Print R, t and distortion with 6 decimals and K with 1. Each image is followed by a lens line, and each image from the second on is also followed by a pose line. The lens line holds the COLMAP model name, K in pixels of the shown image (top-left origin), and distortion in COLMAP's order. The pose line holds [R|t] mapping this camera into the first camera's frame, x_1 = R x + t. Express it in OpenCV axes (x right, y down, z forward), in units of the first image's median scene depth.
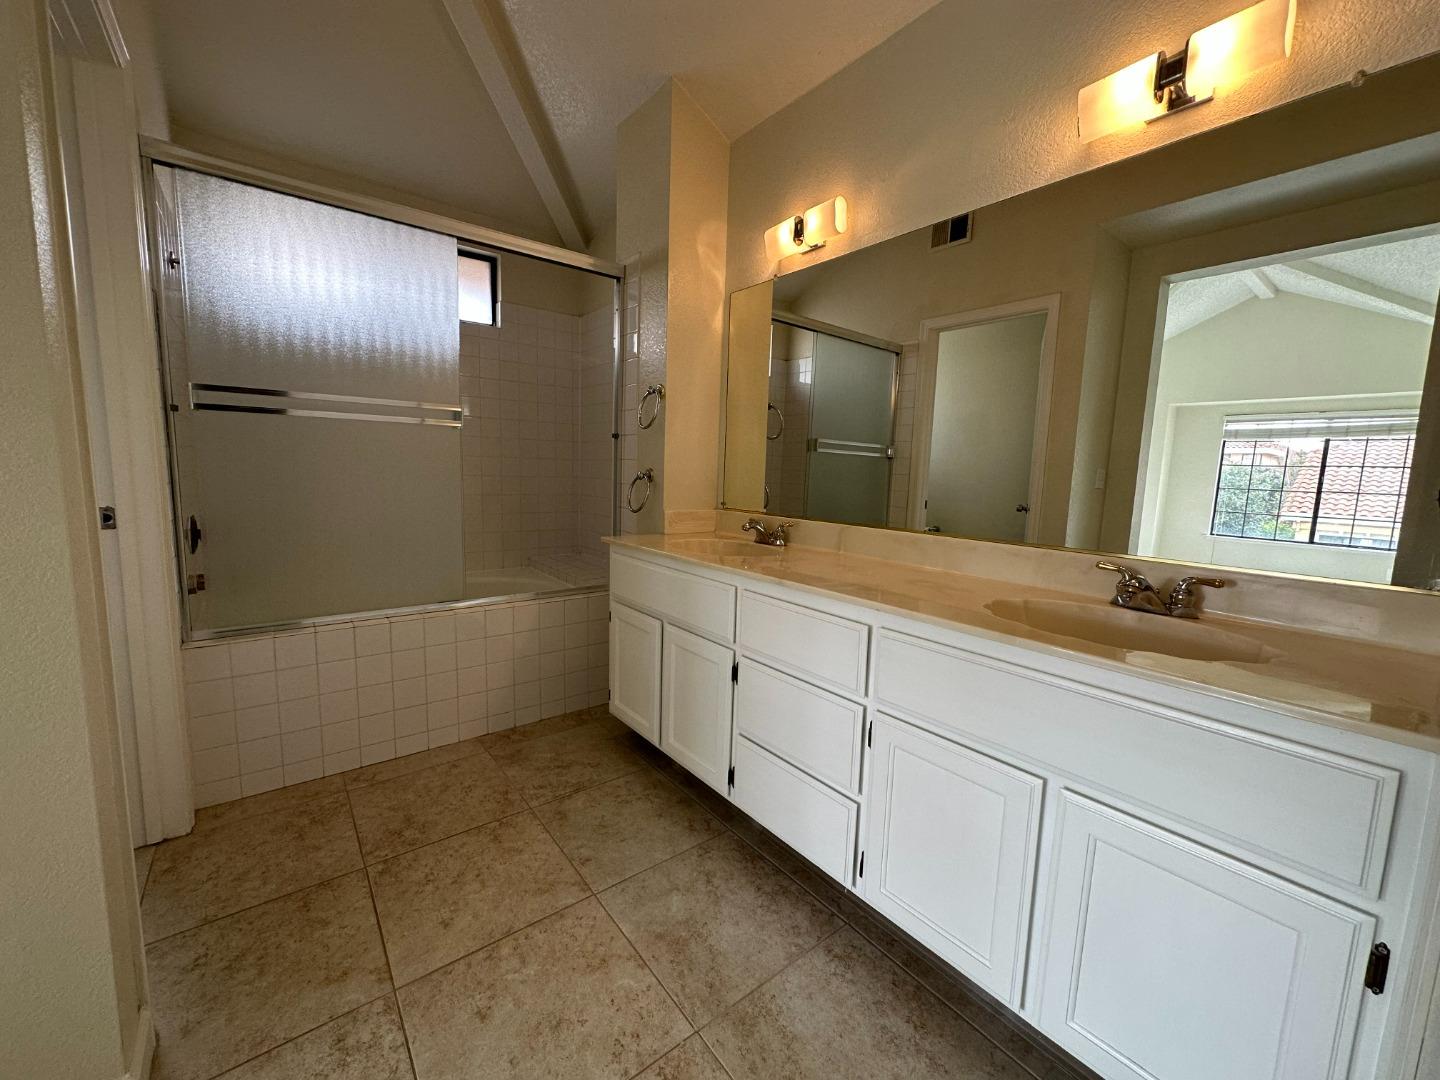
lens RADIAL K [[572.1, 0, 718.6], [0, 572.1, 535.9], [0, 0, 1]] dist [-0.000544, -0.000428]
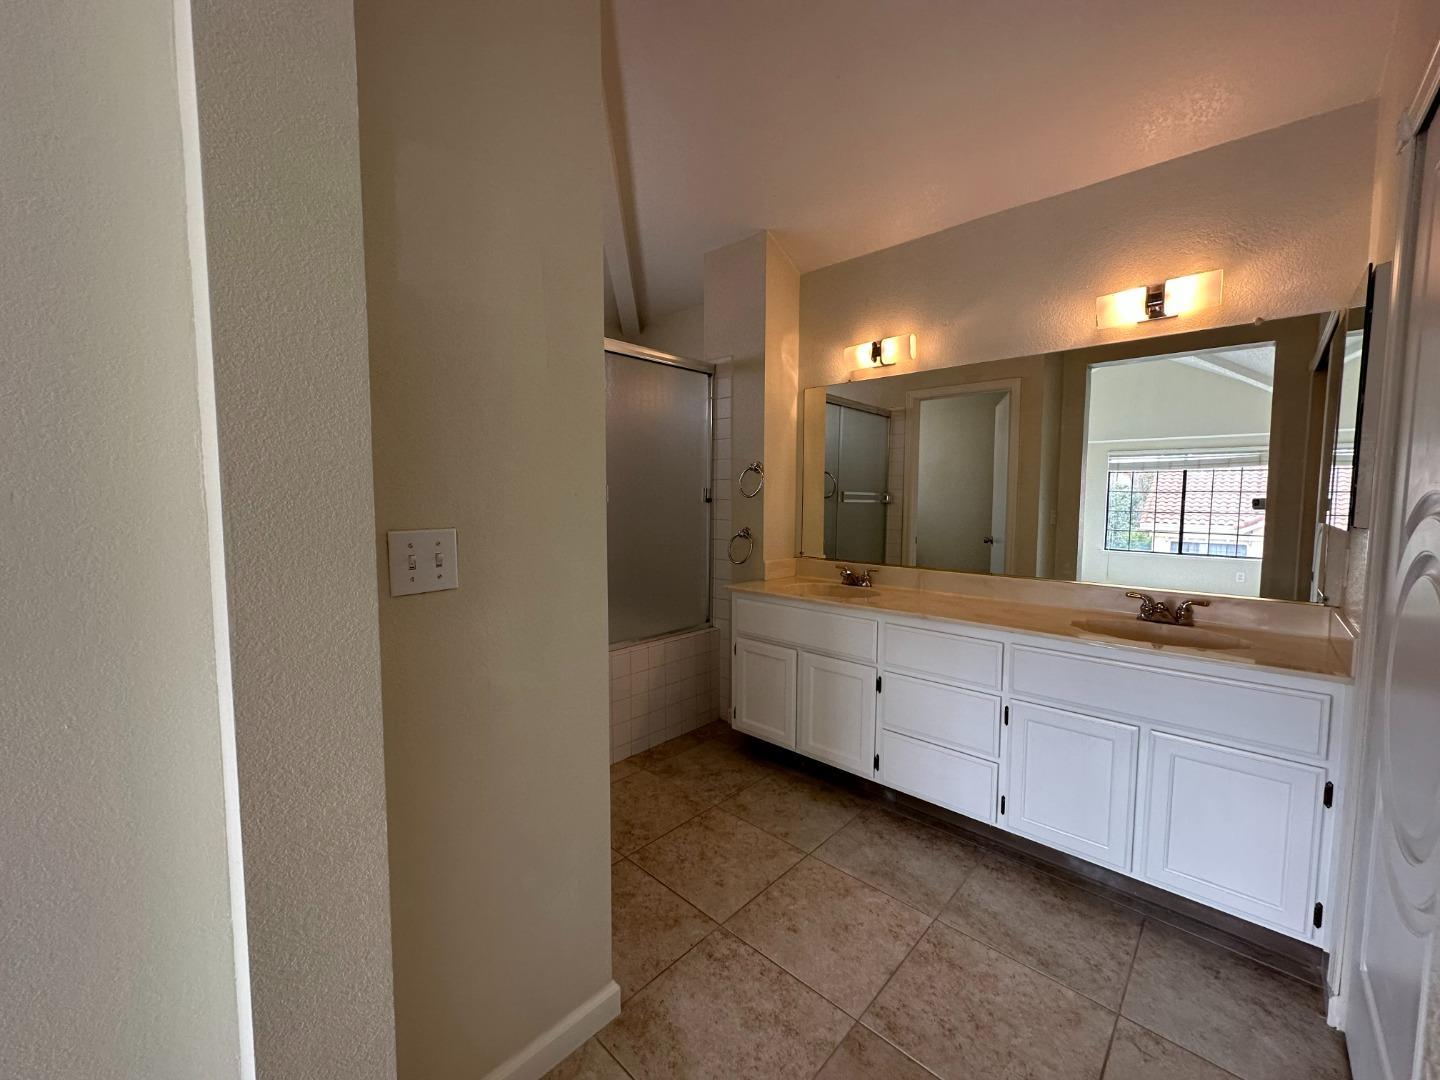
lens RADIAL K [[572.1, 0, 718.6], [0, 572.1, 535.9], [0, 0, 1]] dist [-0.000544, -0.000428]
pose [[0.988289, -0.036882, 0.148067, -0.424557], [0.043606, 0.998148, -0.042422, -0.058359], [-0.146228, 0.048382, 0.988067, -0.248990]]
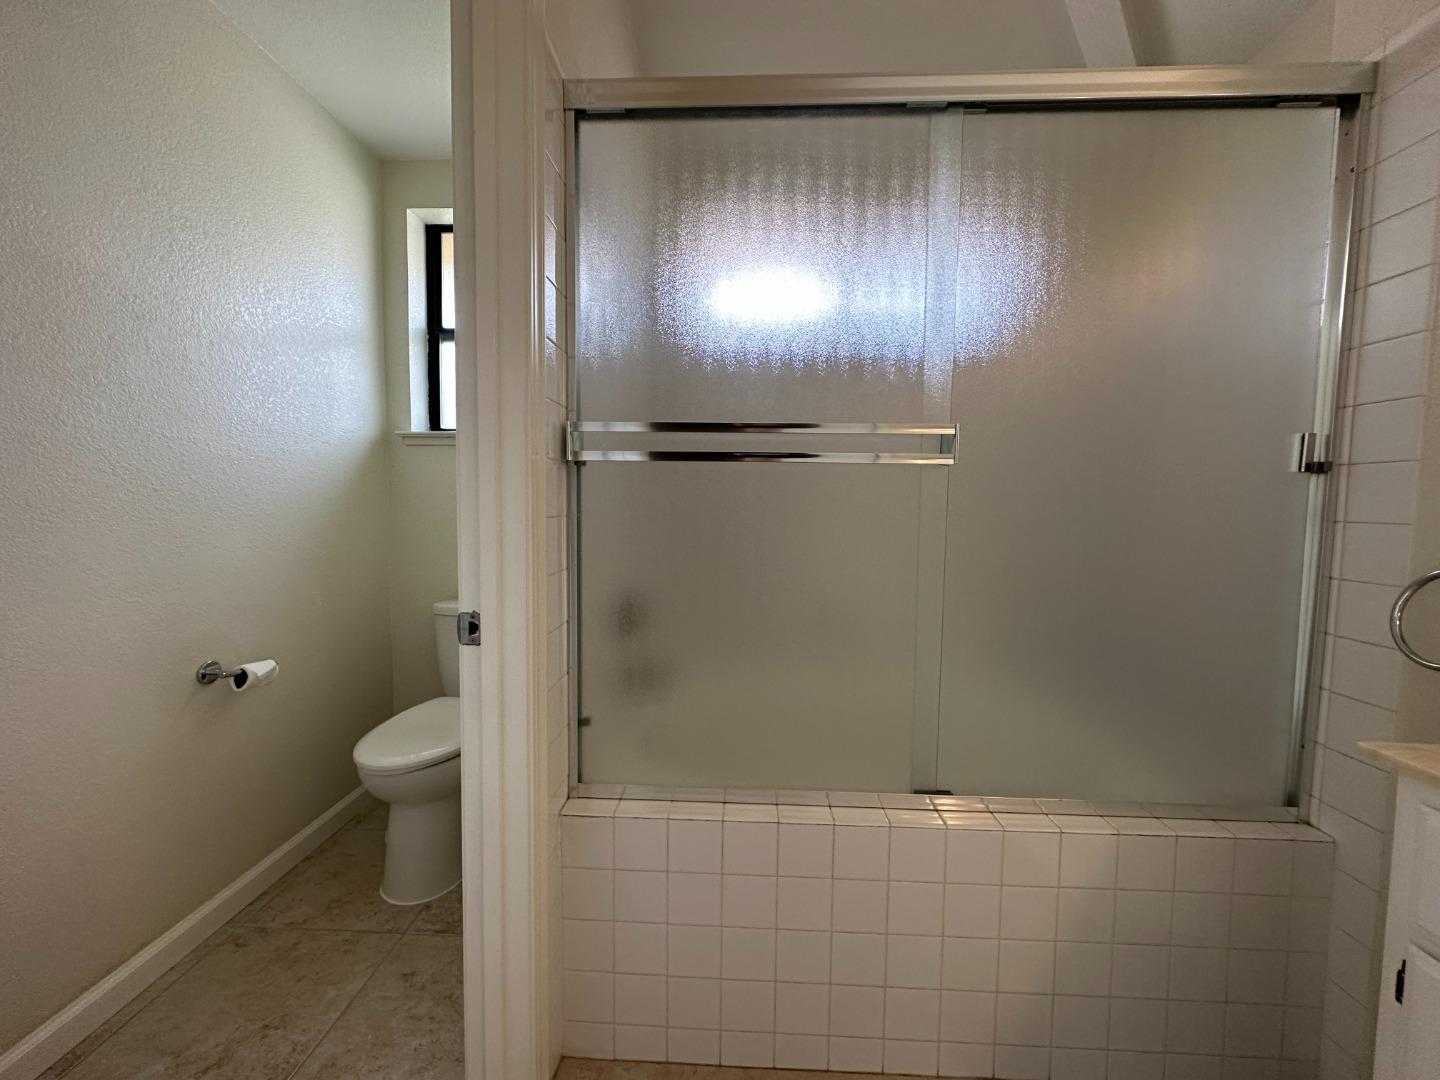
lens RADIAL K [[572.1, 0, 718.6], [0, 572.1, 535.9], [0, 0, 1]] dist [-0.000544, -0.000428]
pose [[0.758412, 0.018833, -0.651503, -0.299677], [-0.068266, 0.996380, -0.050666, -0.087894], [0.648190, 0.082901, 0.756953, 0.478629]]
